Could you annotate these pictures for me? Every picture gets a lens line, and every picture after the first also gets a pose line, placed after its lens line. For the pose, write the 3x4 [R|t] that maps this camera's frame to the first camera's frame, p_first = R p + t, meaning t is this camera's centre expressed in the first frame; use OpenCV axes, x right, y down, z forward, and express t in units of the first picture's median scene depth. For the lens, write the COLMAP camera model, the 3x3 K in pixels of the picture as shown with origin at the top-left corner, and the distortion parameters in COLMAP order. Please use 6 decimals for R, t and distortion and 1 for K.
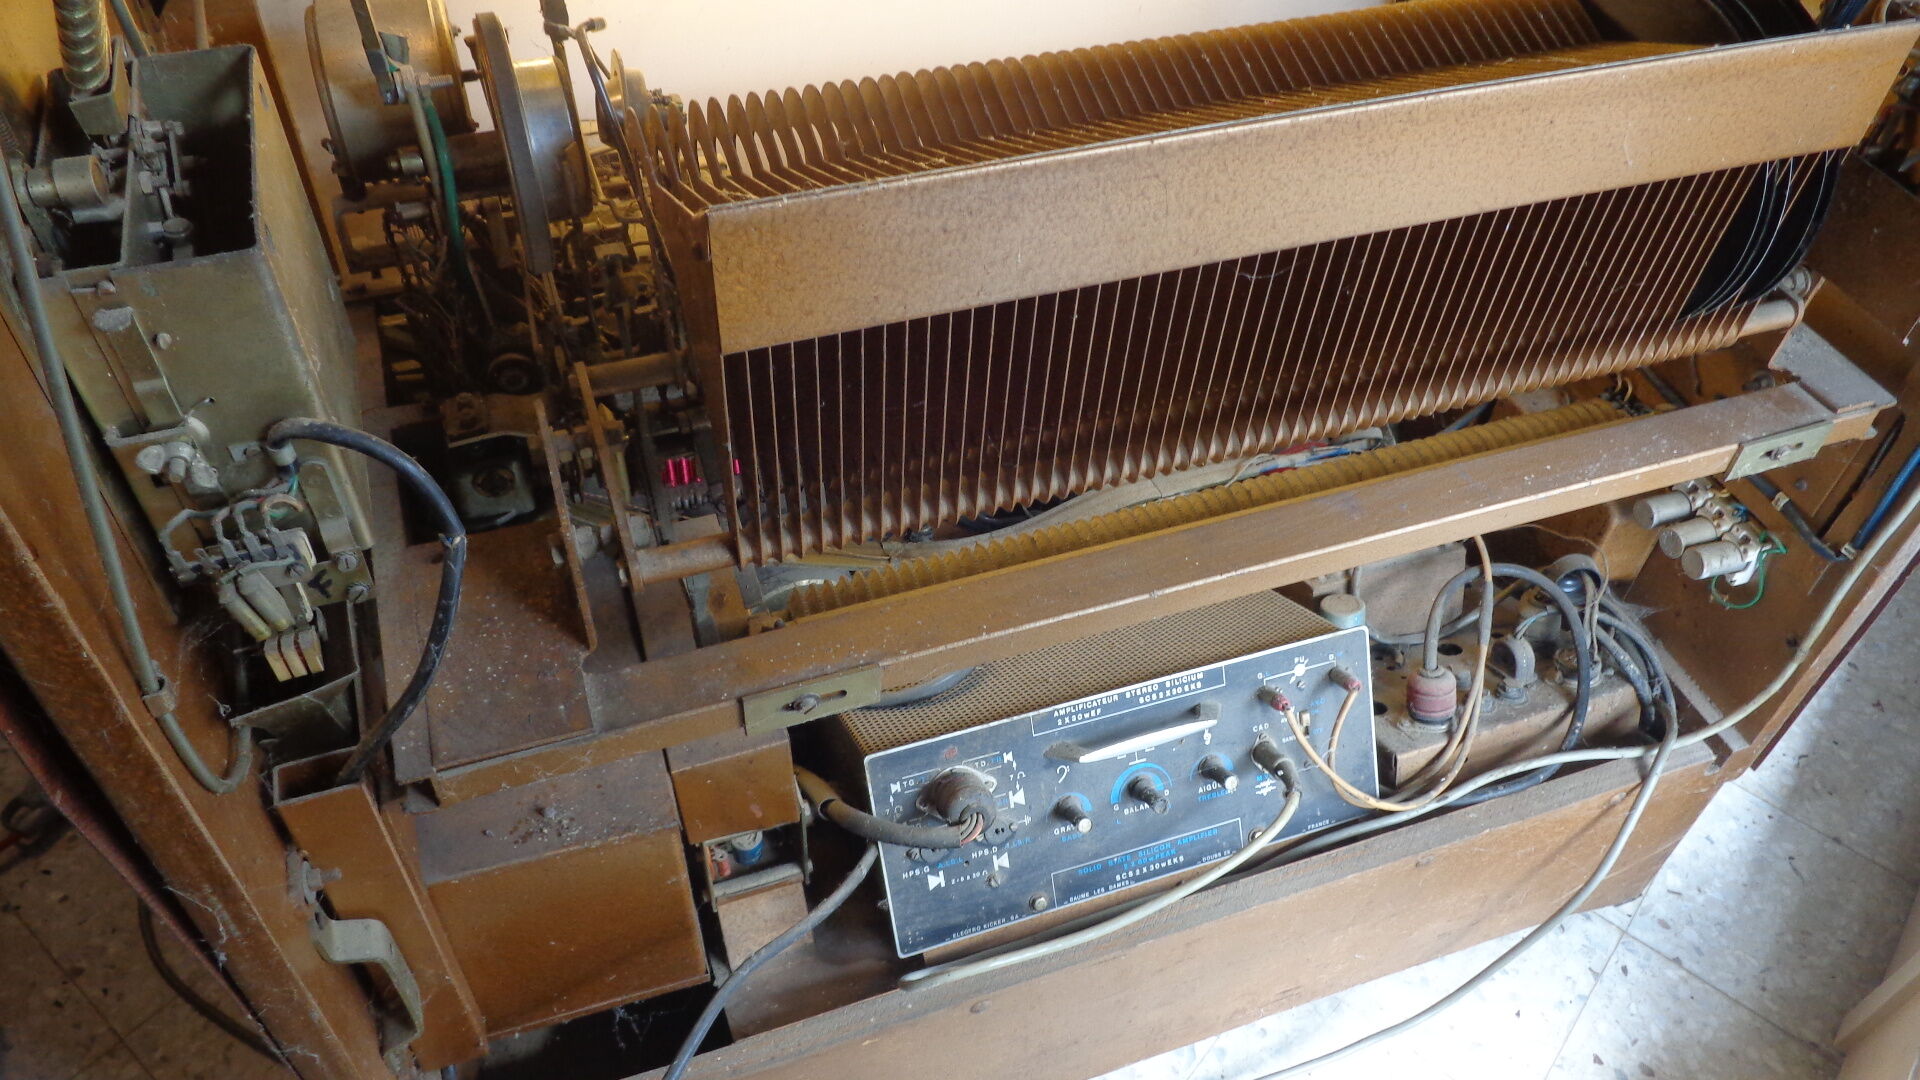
lens RADIAL K [[1432.3, 0, 944.8], [0, 1432.3, 540.4], [0, 0, 1]] dist [-0.012975, 0.003252]
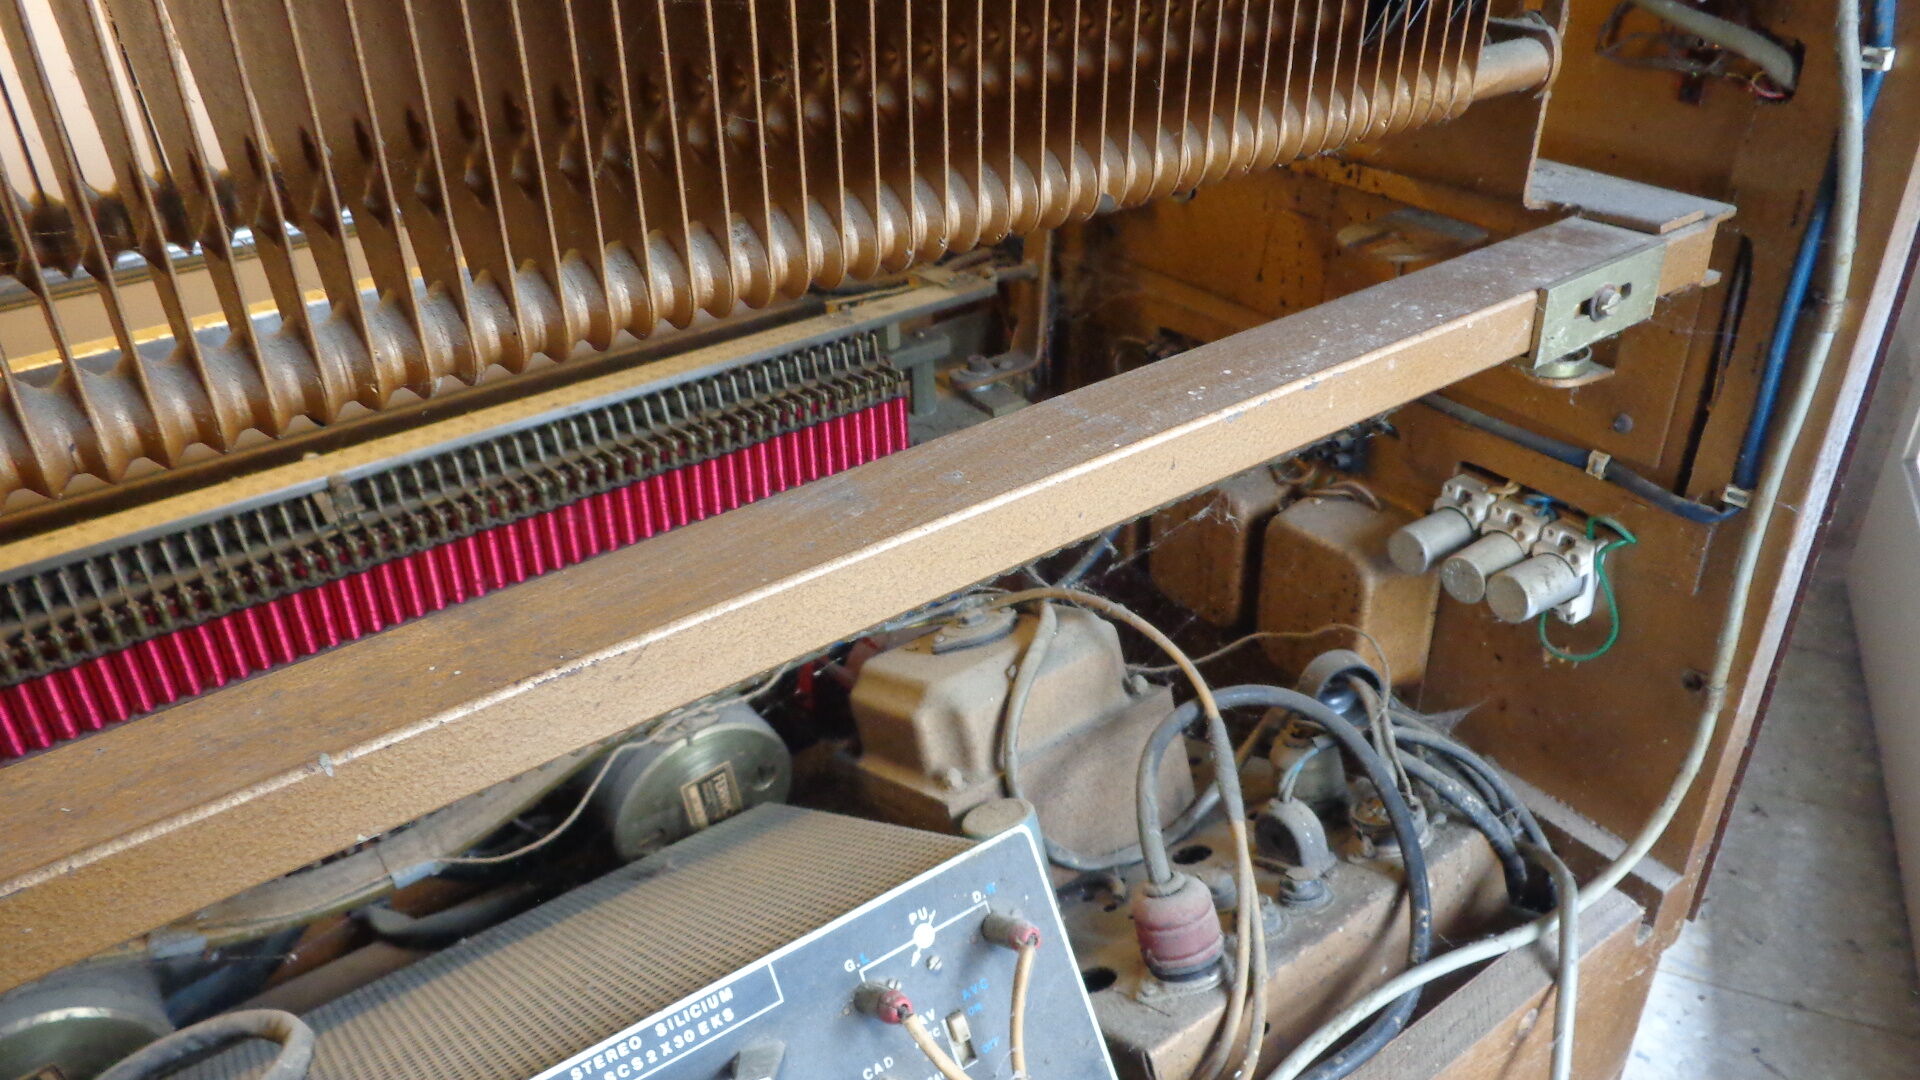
lens RADIAL K [[1432.3, 0, 968.5], [0, 1432.3, 525.9], [0, 0, 1]] dist [-0.012975, 0.003252]
pose [[0.955259, -0.194013, 0.223245, 0.165160], [0.247782, 0.937102, -0.245853, 0.077747], [-0.161504, 0.290169, 0.943249, 0.431314]]
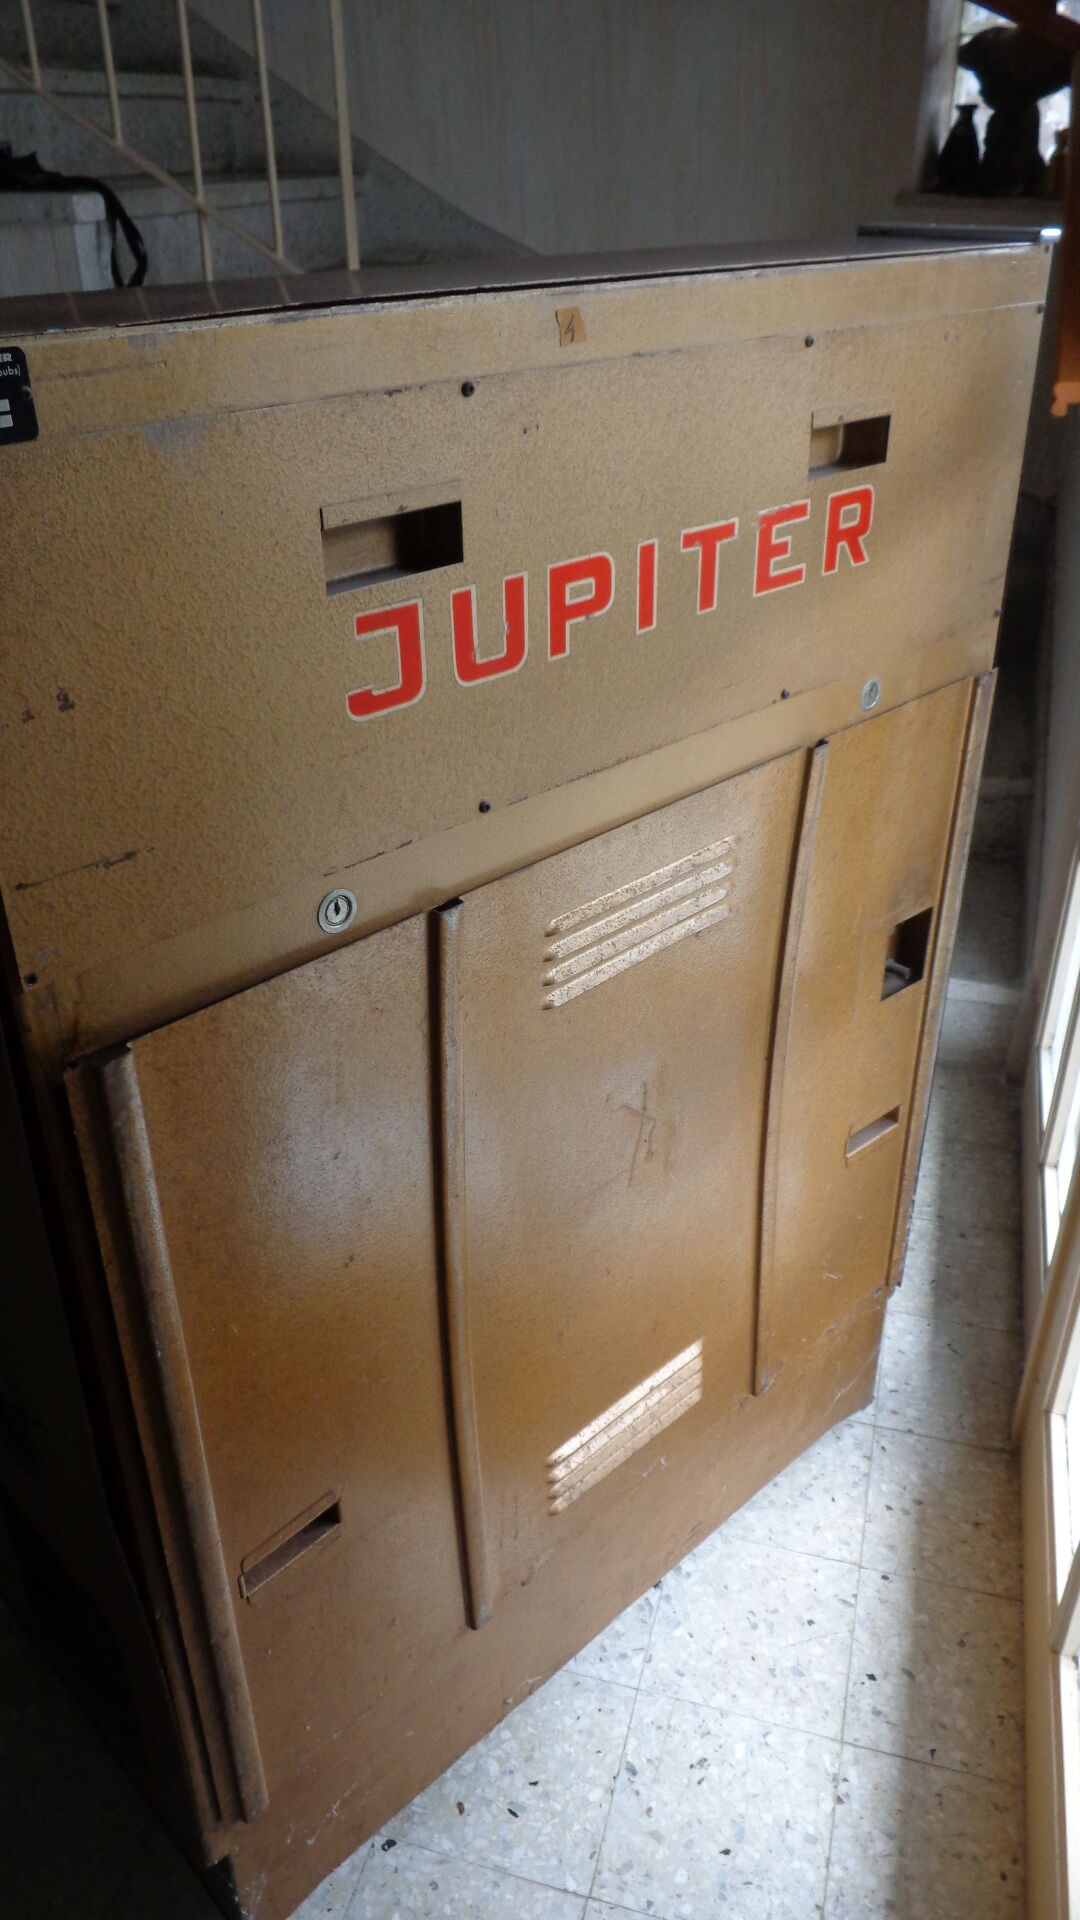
lens RADIAL K [[1432.3, 0, 544.1], [0, 1432.3, 955.5], [0, 0, 1]] dist [-0.012975, 0.003252]
pose [[0.911817, -0.250949, 0.324983, -0.248023], [0.332950, 0.915075, -0.227558, 0.053632], [-0.240279, 0.315694, 0.917934, -0.547566]]
